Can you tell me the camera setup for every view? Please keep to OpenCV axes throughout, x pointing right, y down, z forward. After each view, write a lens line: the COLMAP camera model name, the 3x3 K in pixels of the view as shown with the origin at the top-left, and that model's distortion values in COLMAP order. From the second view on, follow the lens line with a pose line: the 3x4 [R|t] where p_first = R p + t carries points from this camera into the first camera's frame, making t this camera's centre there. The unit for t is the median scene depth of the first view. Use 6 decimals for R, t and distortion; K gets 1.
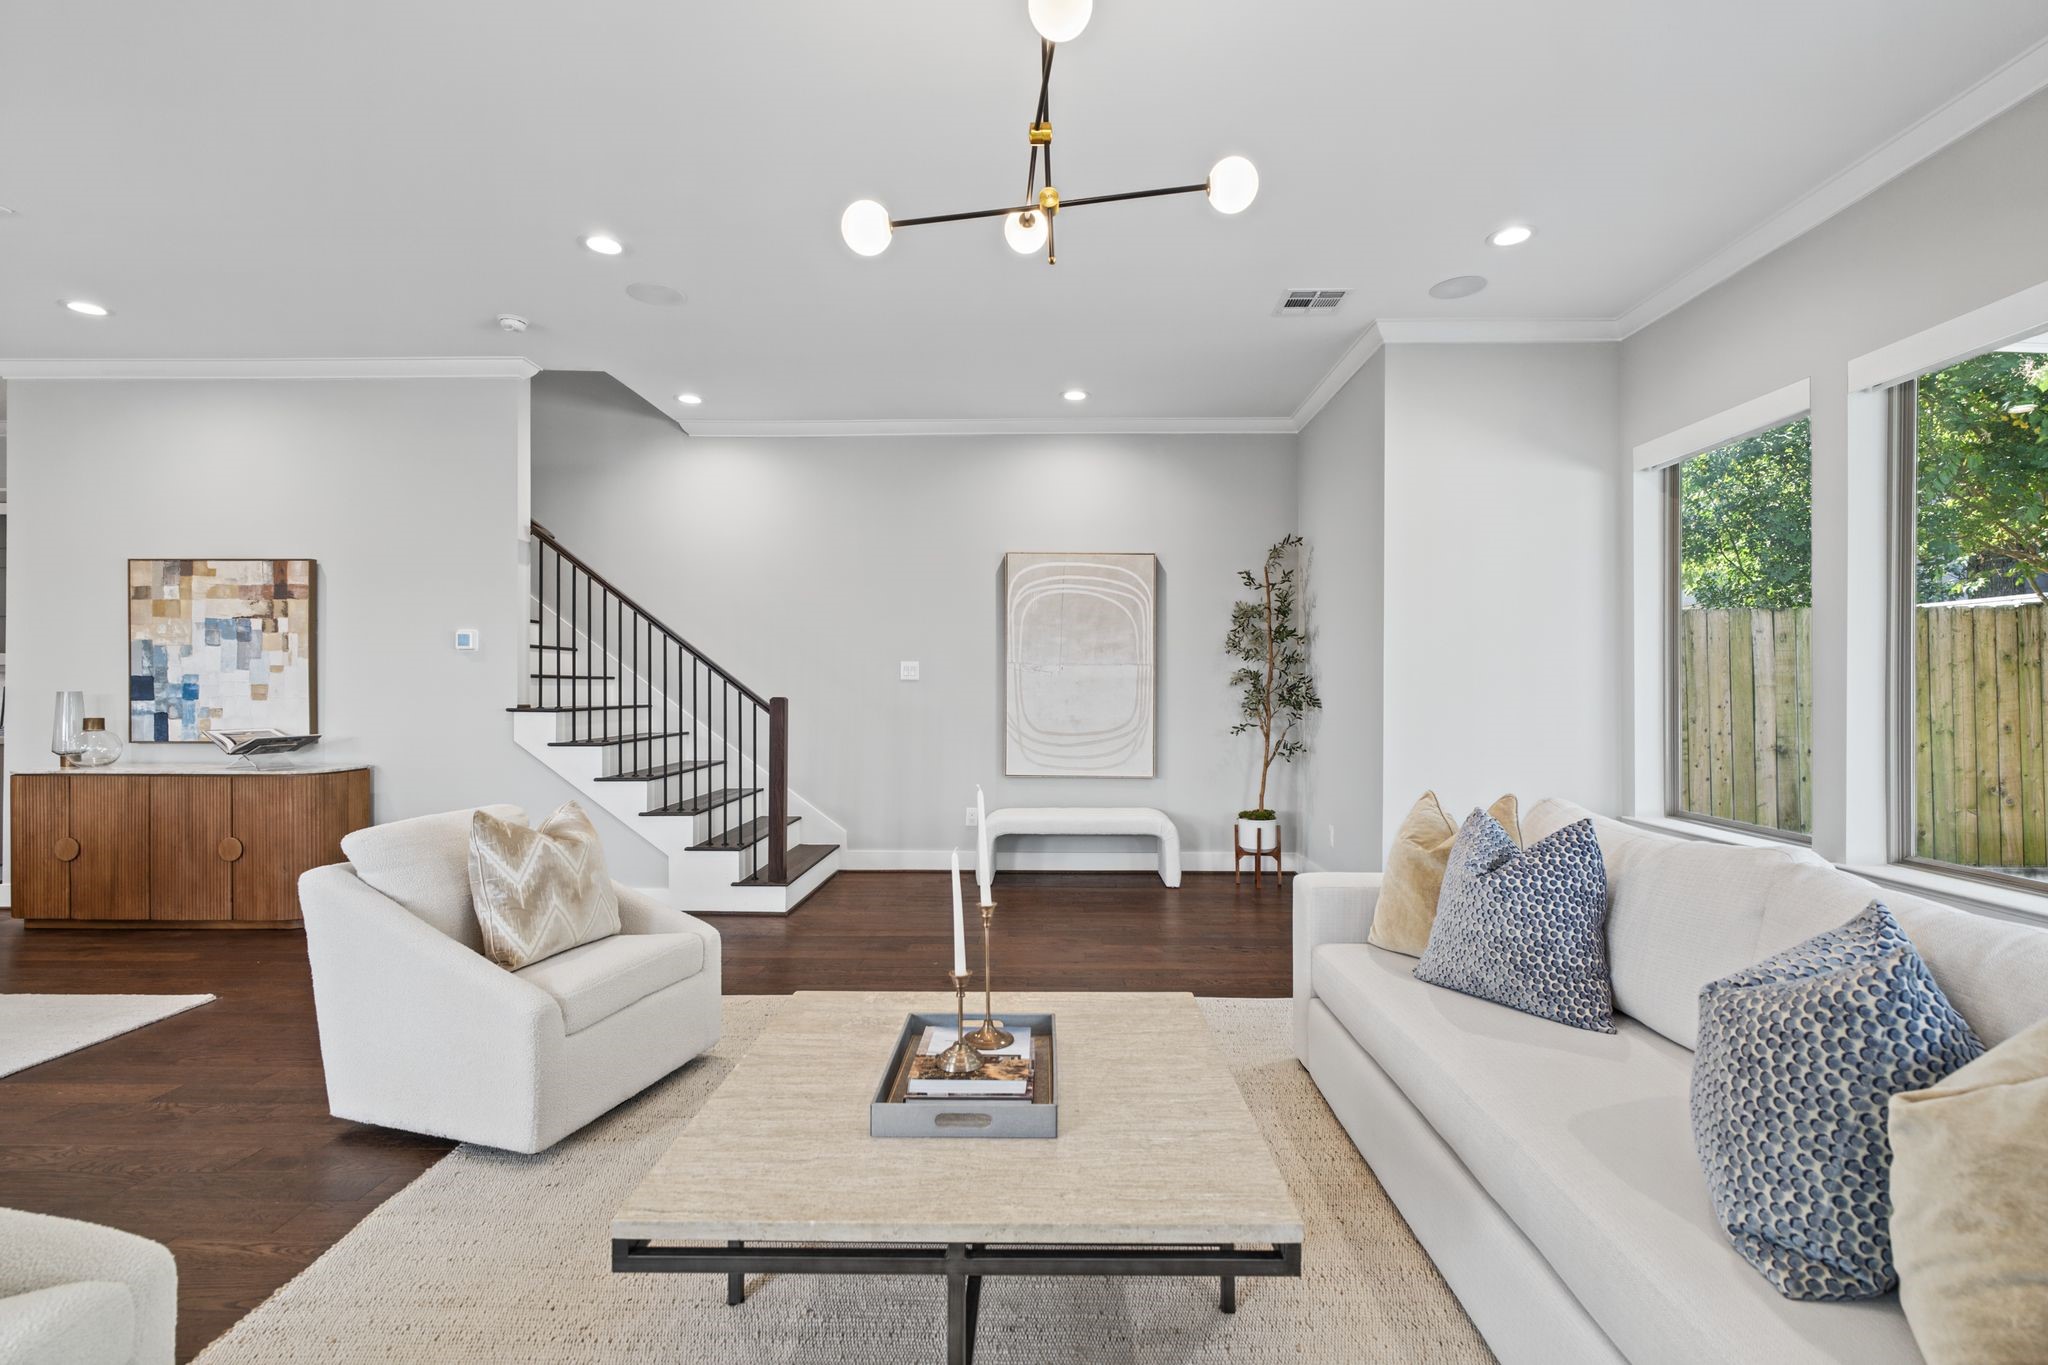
lens RADIAL K [[922.6, 0, 1027.9], [0, 922.6, 681.4], [0, 0, 1]] dist [-0.001545, -0.000615]
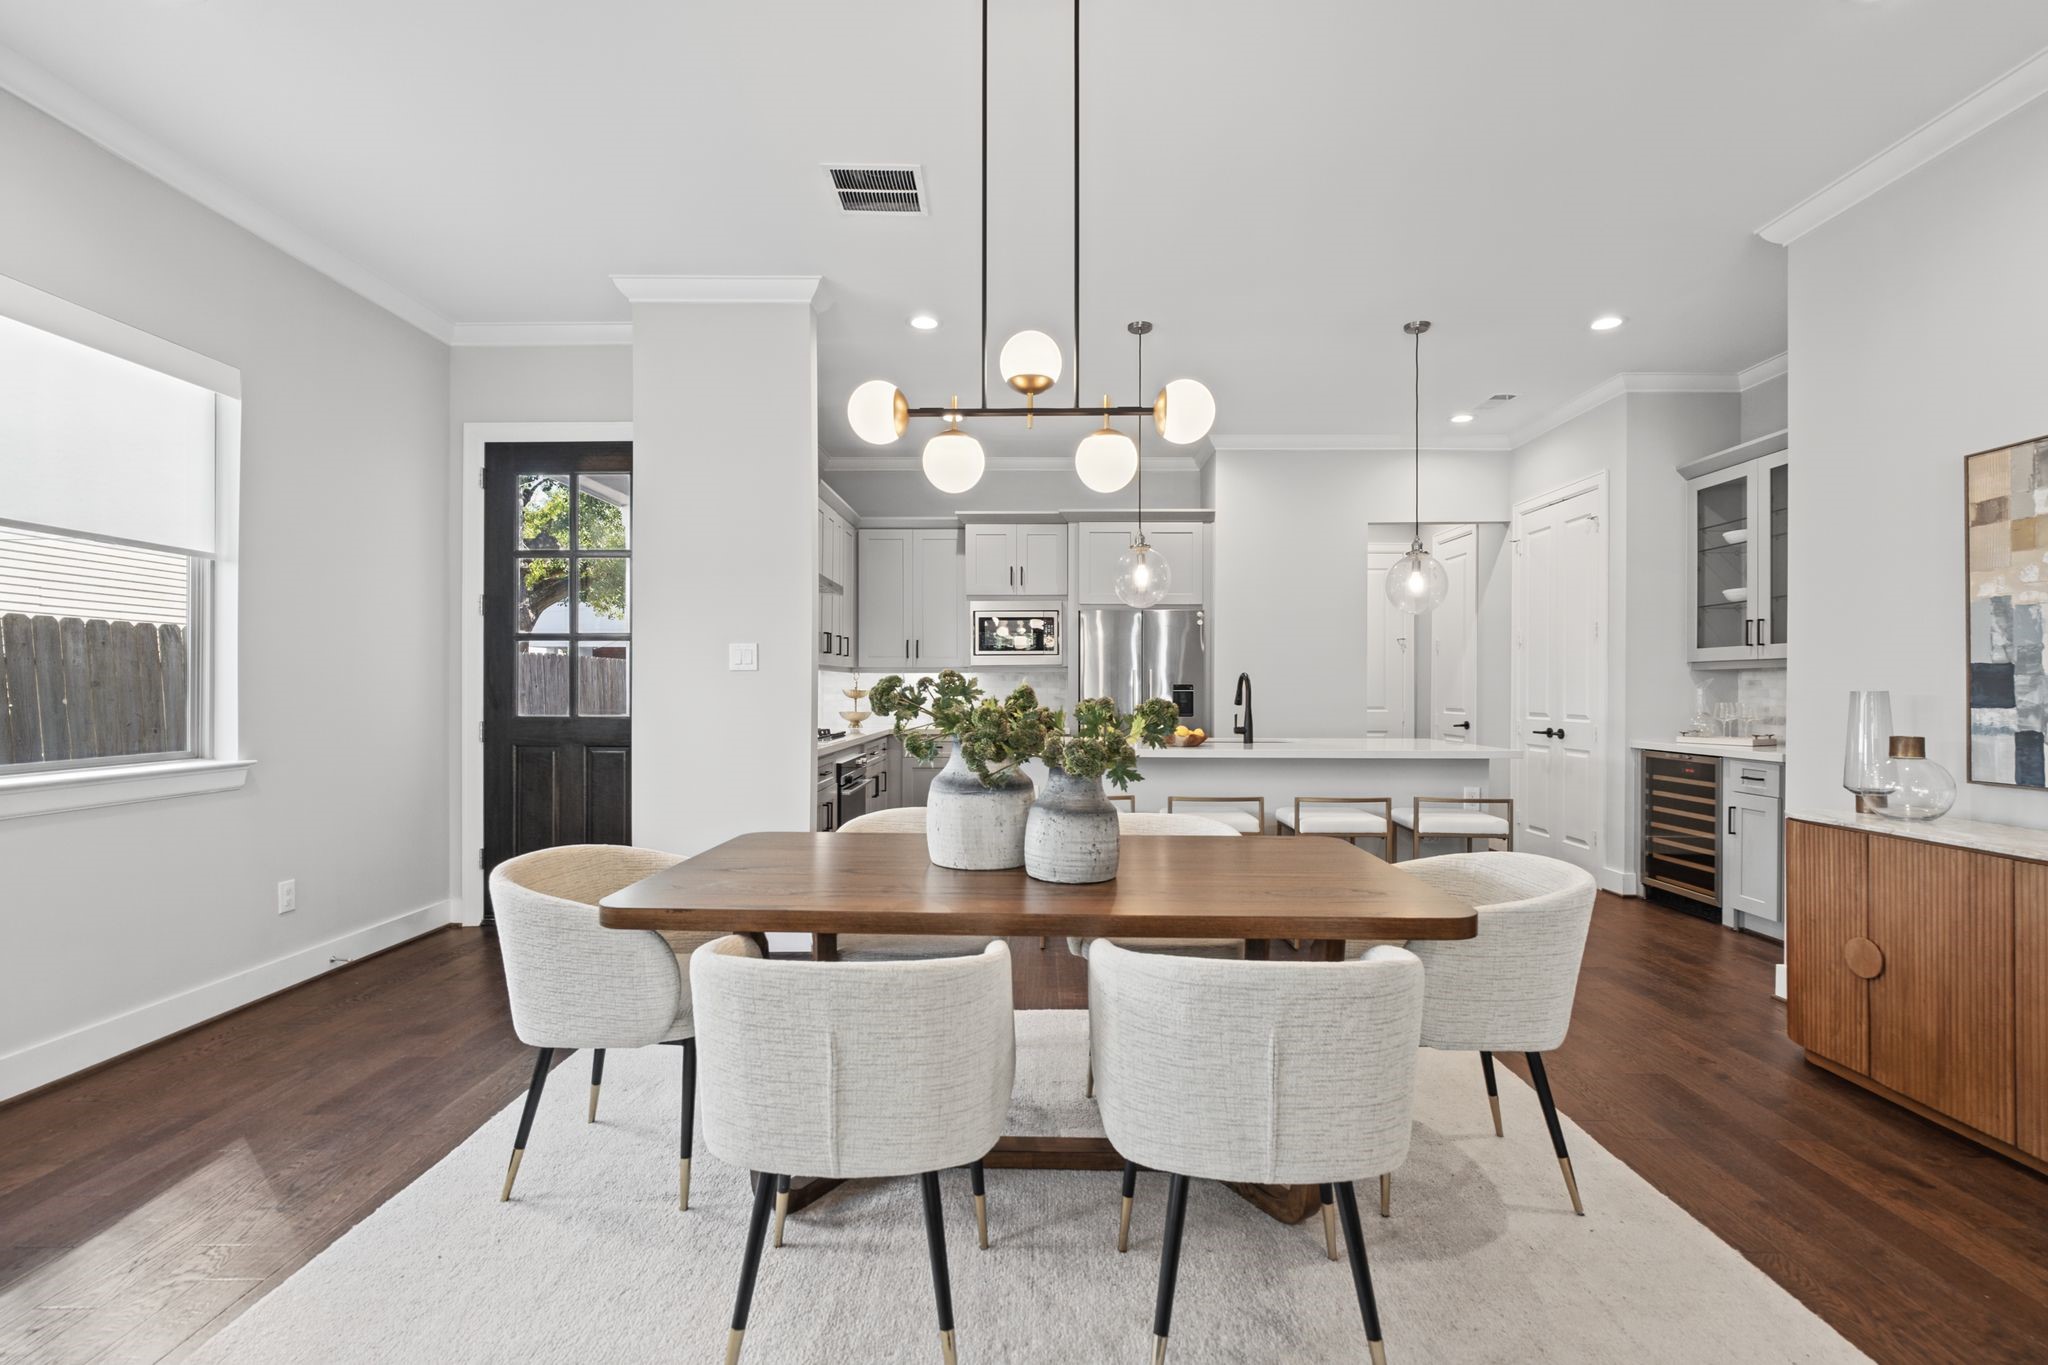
lens RADIAL K [[922.6, 0, 1054.1], [0, 922.6, 691.6], [0, 0, 1]] dist [-0.001545, -0.000615]
pose [[0.032340, 0.001071, -0.999476, -0.432629], [0.003341, 0.999994, 0.001180, 0.008349], [0.999471, -0.003378, 0.032336, 0.424856]]
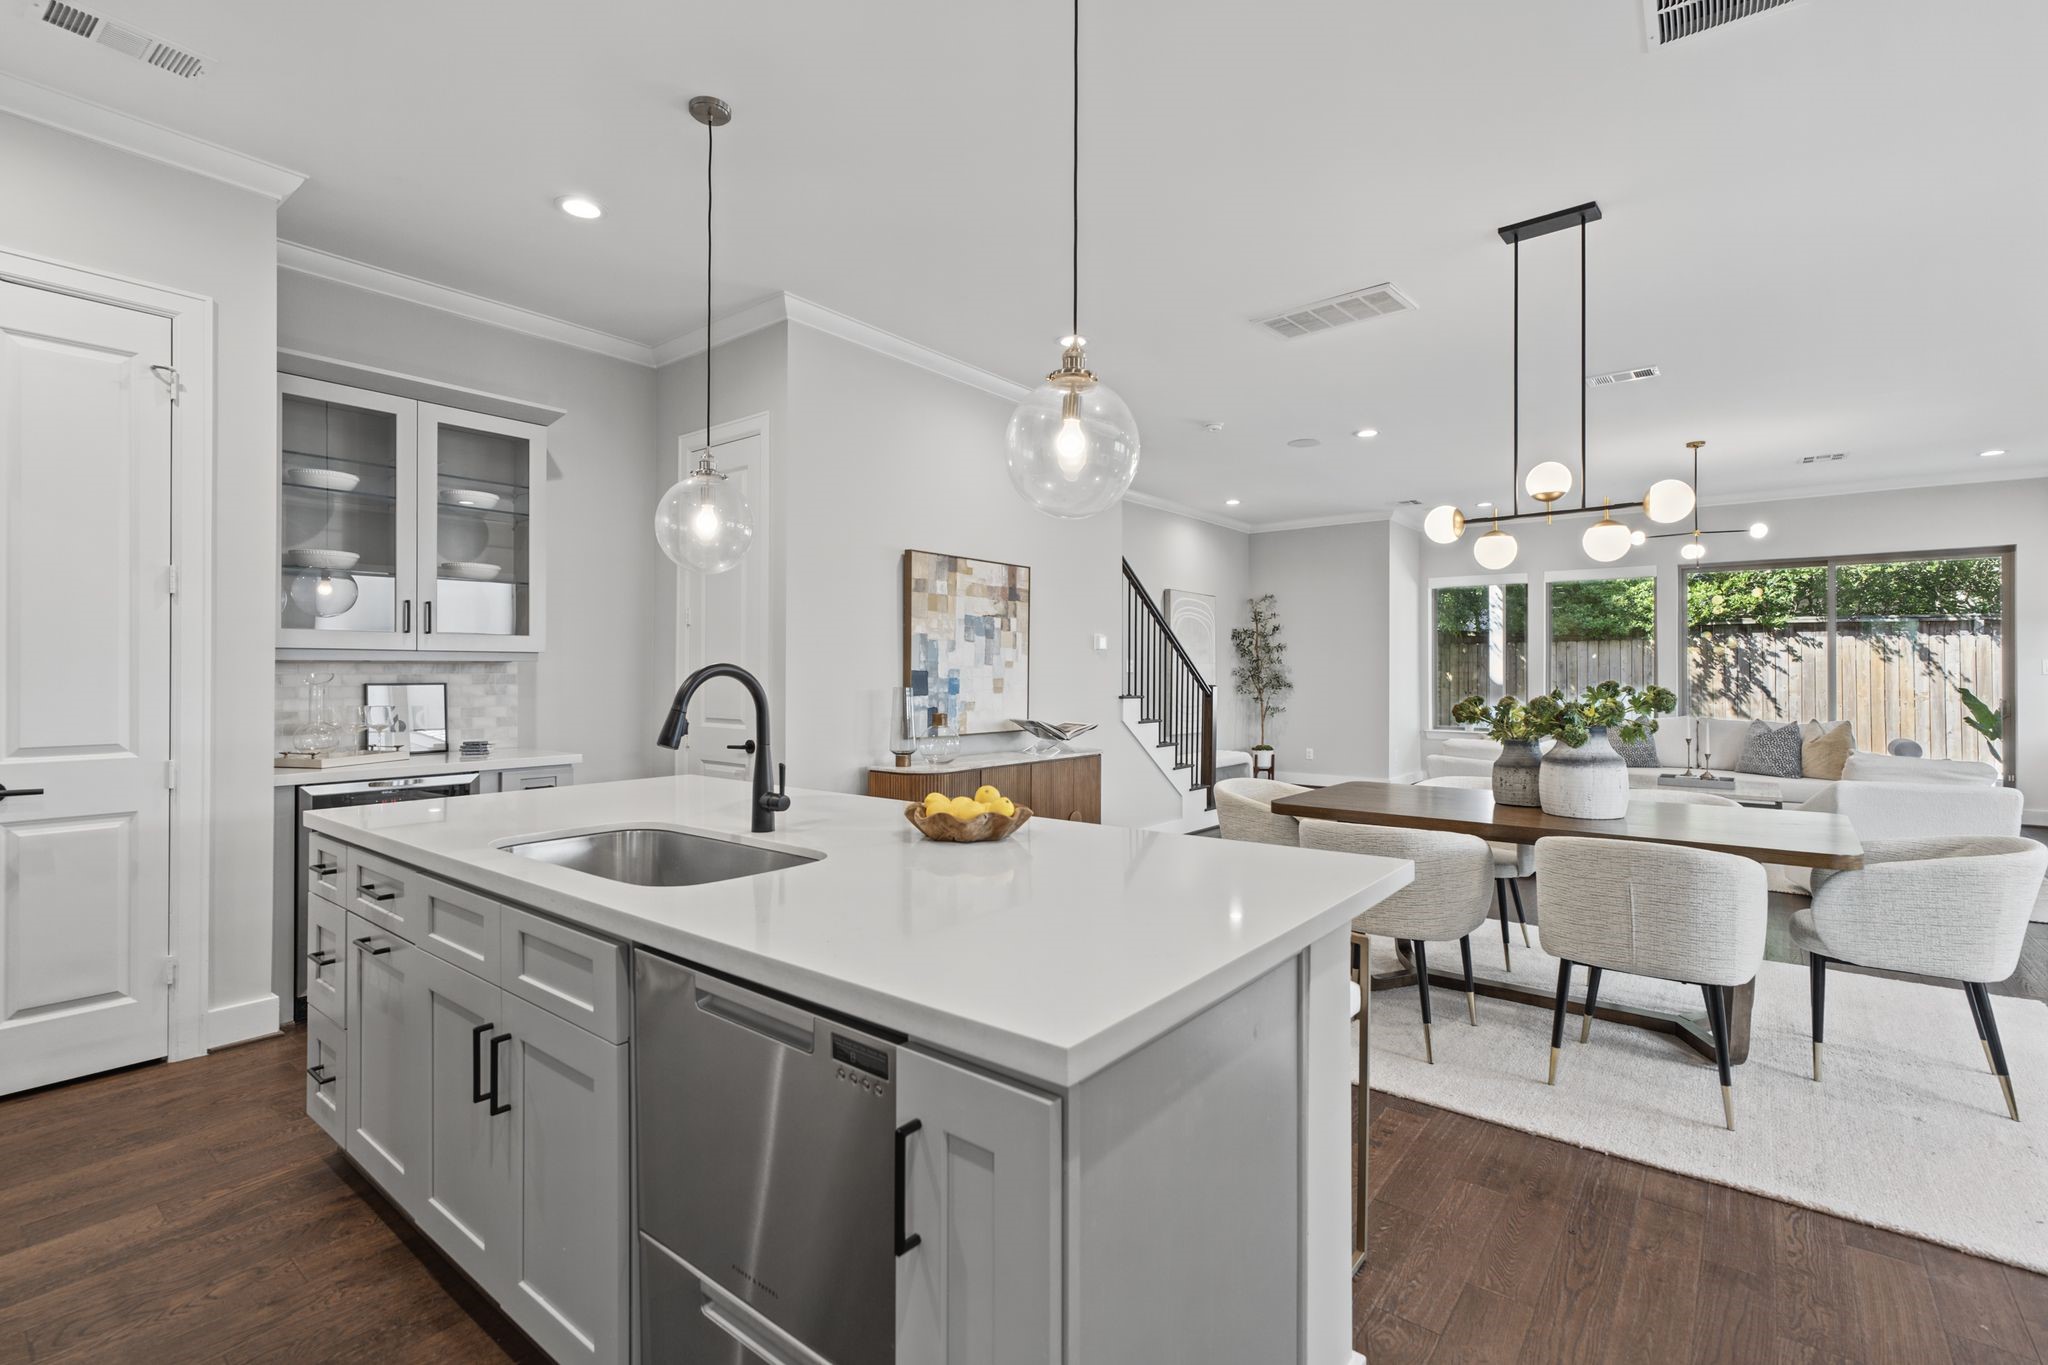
lens RADIAL K [[922.6, 0, 1060.7], [0, 922.6, 683.3], [0, 0, 1]] dist [-0.001545, -0.000615]
pose [[0.599703, -0.009755, 0.800164, -1.654006], [-0.003787, 0.999880, 0.015027, -0.007755], [-0.800214, -0.012042, 0.599594, 0.293359]]
